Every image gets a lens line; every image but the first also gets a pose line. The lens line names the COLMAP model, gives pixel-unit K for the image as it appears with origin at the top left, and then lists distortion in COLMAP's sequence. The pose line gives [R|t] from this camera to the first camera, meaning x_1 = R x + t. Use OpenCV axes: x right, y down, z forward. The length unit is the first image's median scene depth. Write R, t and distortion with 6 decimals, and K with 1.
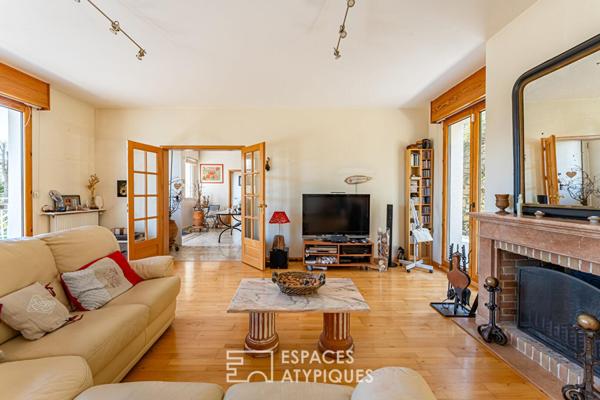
lens RADIAL K [[262.5, 0, 299.4], [0, 262.5, 194.3], [0, 0, 1]] dist [0.000468, -0.000001]
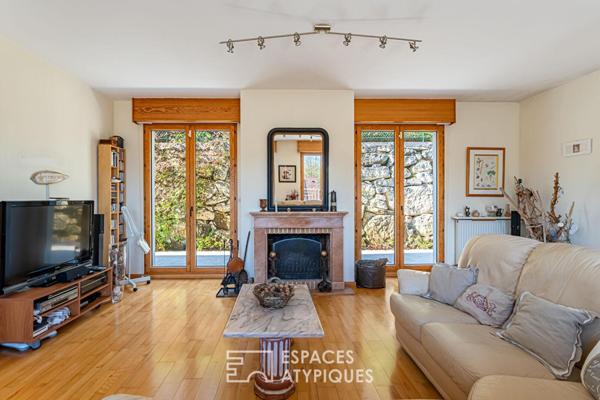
lens RADIAL K [[284.1, 0, 299.2], [0, 284.1, 199.7], [0, 0, 1]] dist [0.000158, 0.000031]
pose [[-0.034552, -0.004488, 0.999393, -0.532763], [0.009722, 0.999941, 0.004826, -0.001219], [-0.999356, 0.009883, -0.034506, 0.492870]]
